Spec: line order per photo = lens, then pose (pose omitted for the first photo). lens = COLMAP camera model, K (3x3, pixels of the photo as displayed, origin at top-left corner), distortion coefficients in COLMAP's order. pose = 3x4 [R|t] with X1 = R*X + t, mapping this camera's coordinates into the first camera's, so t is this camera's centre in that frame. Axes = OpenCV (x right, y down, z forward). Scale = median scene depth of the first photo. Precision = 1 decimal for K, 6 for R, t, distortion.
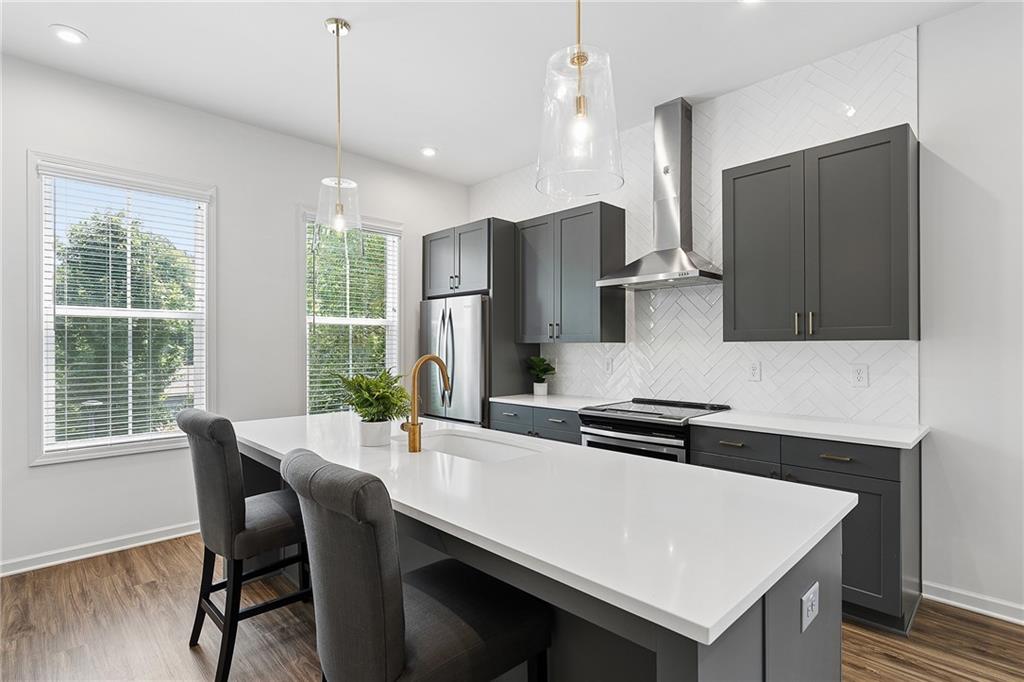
lens RADIAL K [[498.2, 0, 513.7], [0, 498.2, 344.2], [0, 0, 1]] dist [-0.004659, 0.002831]
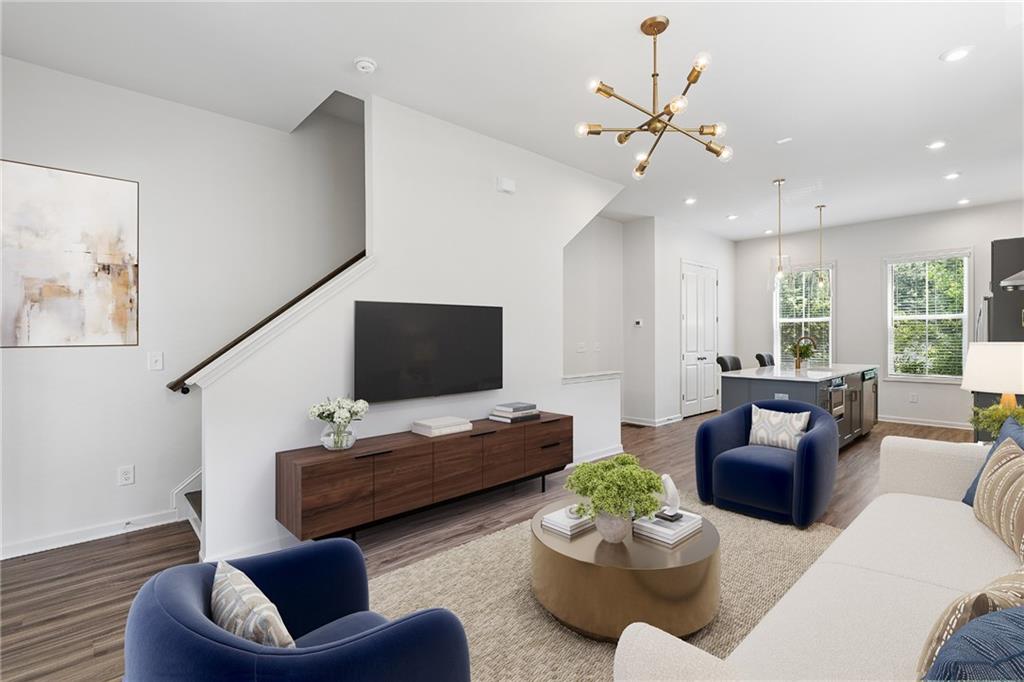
lens RADIAL K [[470.6, 0, 509.6], [0, 470.6, 340.2], [0, 0, 1]] dist [-0.004913, 0.001347]
pose [[-0.032824, 0.011190, -0.999399, 1.399665], [0.009170, 0.999899, 0.010894, -0.001006], [0.999419, -0.008807, -0.032923, -0.339037]]
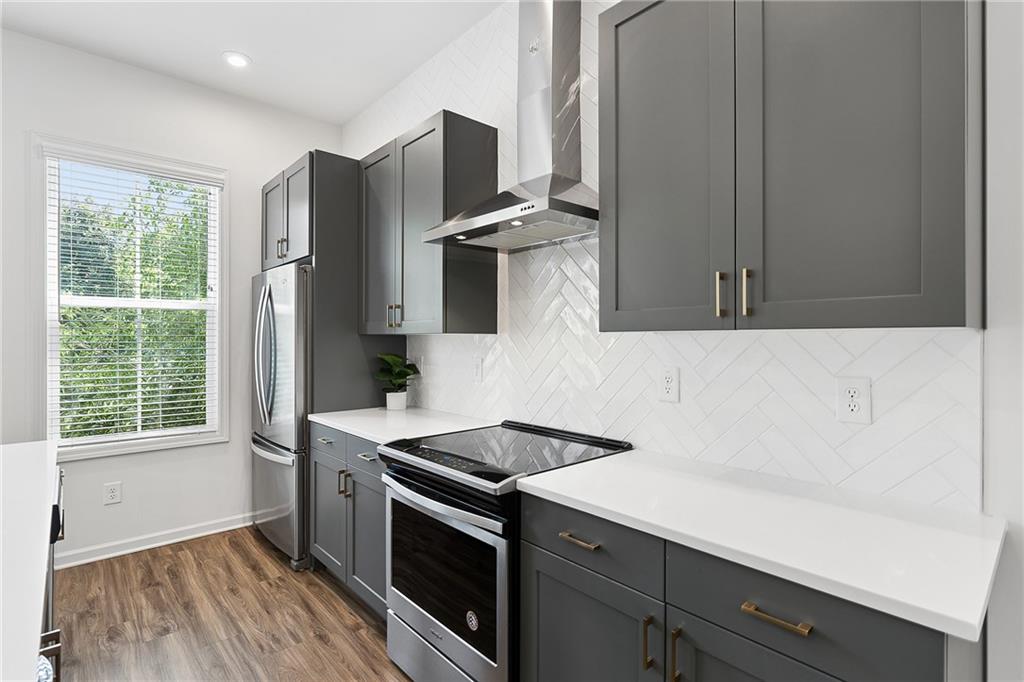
lens RADIAL K [[498.2, 0, 509.3], [0, 498.2, 336.6], [0, 0, 1]] dist [-0.004659, 0.002831]
pose [[0.998821, 0.000870, -0.048537, 0.270635], [-0.000722, 0.999995, 0.003065, -0.001227], [0.048540, -0.003027, 0.998817, 0.351811]]
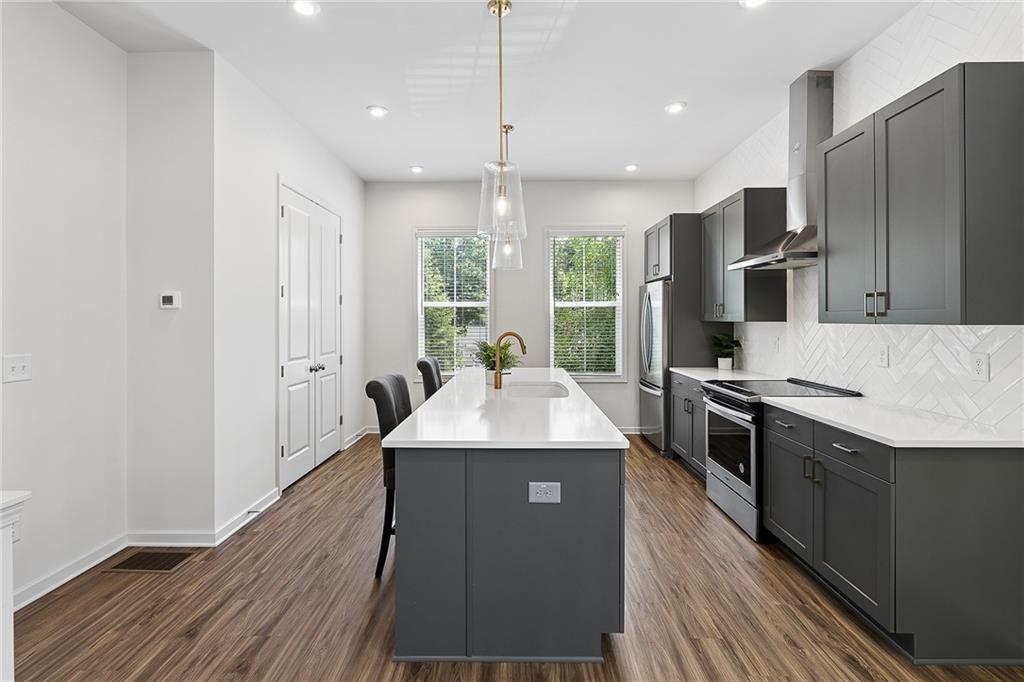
lens RADIAL K [[470.6, 0, 514.9], [0, 470.6, 315.5], [0, 0, 1]] dist [-0.004913, 0.001347]
pose [[0.707413, -0.003437, -0.706792, 0.502387], [0.002943, 0.999994, -0.001918, -0.015163], [0.706794, -0.000723, 0.707419, -0.047605]]
